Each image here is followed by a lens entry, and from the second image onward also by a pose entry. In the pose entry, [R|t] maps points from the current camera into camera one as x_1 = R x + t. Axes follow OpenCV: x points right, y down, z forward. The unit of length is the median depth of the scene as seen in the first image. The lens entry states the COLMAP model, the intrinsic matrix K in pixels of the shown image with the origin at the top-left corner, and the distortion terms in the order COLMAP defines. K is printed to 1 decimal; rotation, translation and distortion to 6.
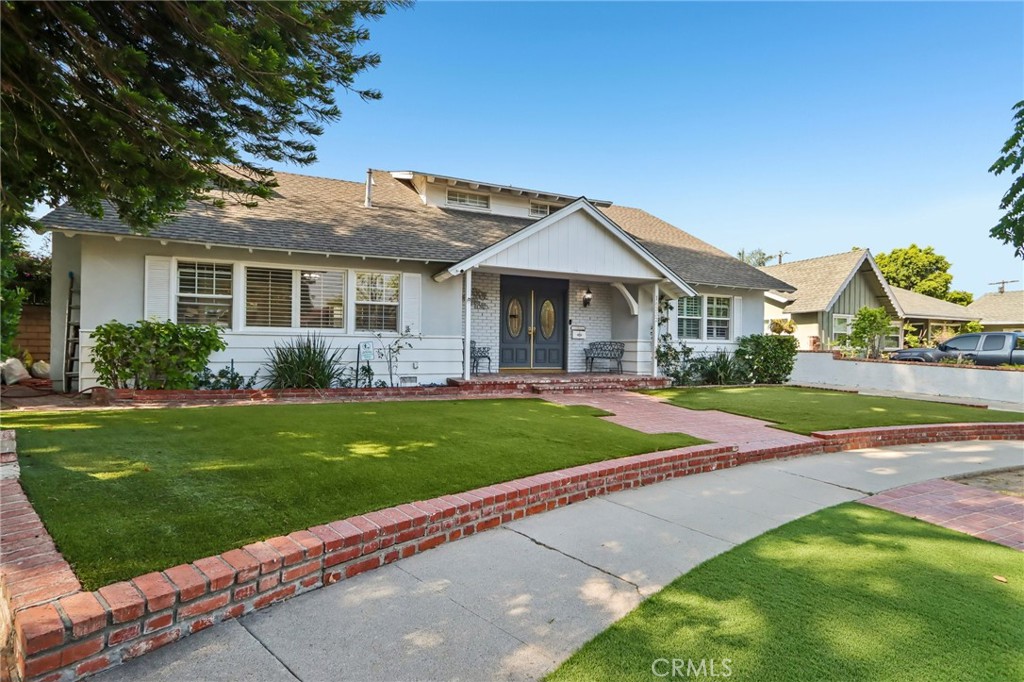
lens RADIAL K [[487.3, 0, 521.5], [0, 487.3, 342.7], [0, 0, 1]] dist [-0.019311, 0.001350]
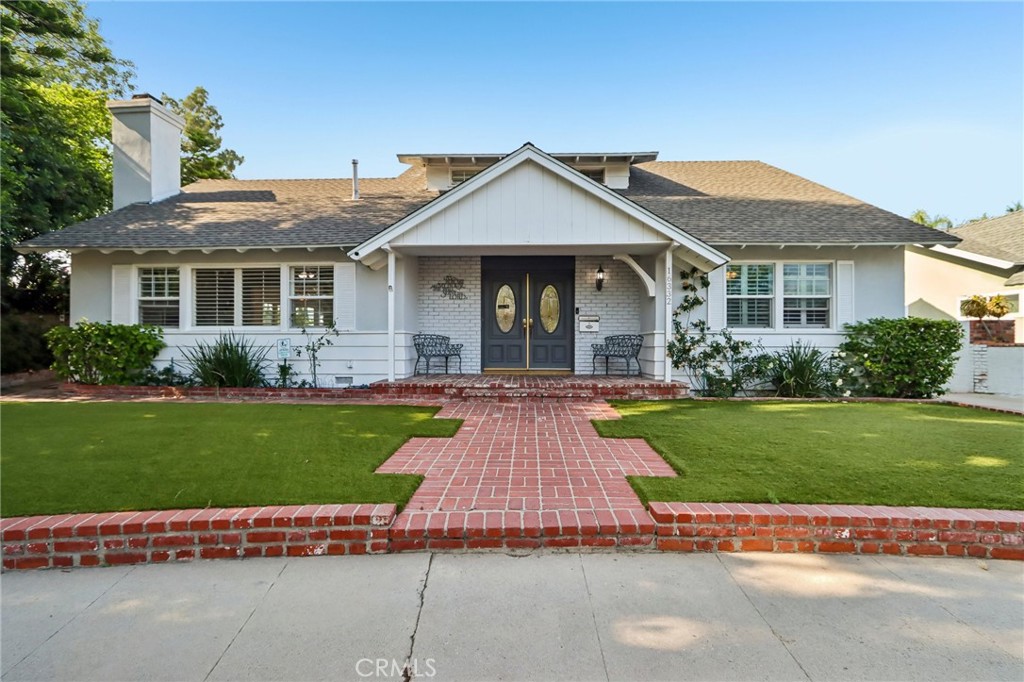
lens RADIAL K [[487.3, 0, 508.8], [0, 487.3, 341.7], [0, 0, 1]] dist [-0.019311, 0.001350]
pose [[0.903204, -0.015238, -0.428942, 0.368716], [0.013676, 0.999884, -0.006723, 0.012290], [0.428995, 0.000206, 0.903307, 0.265353]]
